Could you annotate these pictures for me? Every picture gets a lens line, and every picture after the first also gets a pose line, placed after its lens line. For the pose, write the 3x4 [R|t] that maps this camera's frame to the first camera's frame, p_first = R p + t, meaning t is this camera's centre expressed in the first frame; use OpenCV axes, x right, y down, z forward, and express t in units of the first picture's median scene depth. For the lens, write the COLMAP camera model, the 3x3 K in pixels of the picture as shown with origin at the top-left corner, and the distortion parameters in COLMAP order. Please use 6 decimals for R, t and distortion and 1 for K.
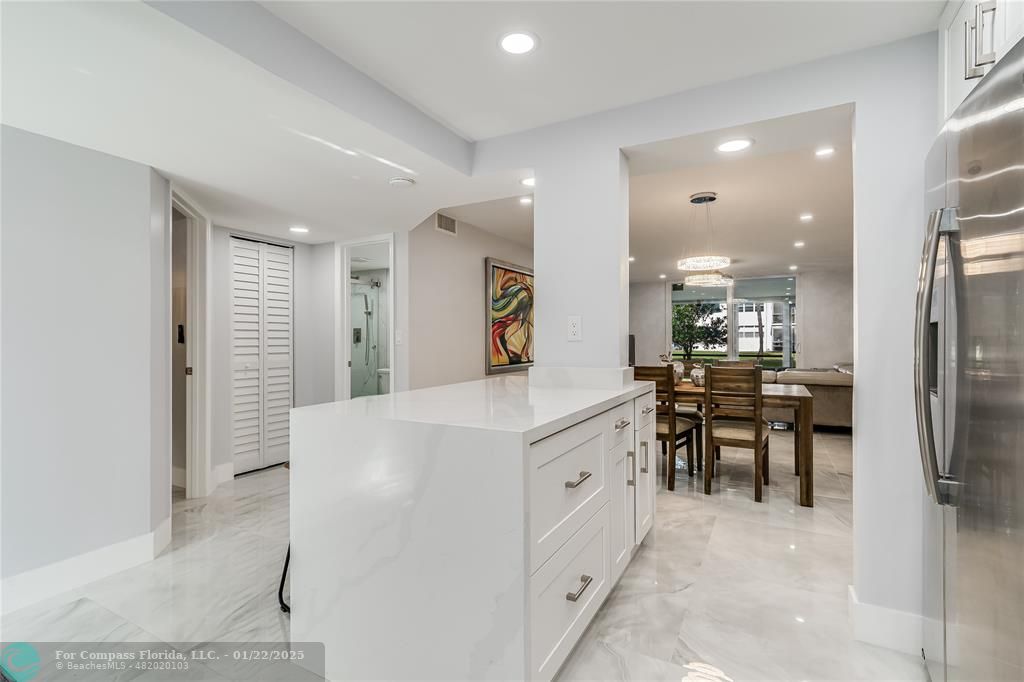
lens RADIAL K [[485.5, 0, 512.0], [0, 485.5, 341.0], [0, 0, 1]] dist [-0.000132, -0.000007]
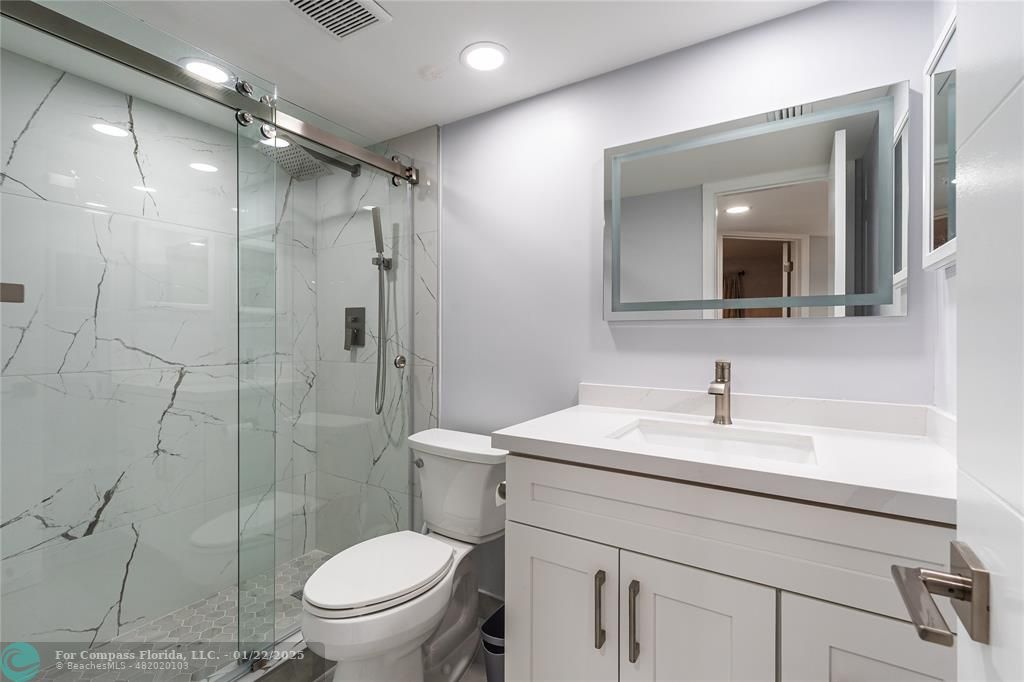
lens RADIAL K [[482.1, 0, 519.3], [0, 482.1, 328.5], [0, 0, 1]] dist [-0.004174, 0.000044]
pose [[0.998785, -0.001629, -0.049248, -0.183047], [0.001112, 0.999944, -0.010526, -0.006865], [0.049262, 0.010459, 0.998731, 0.663477]]
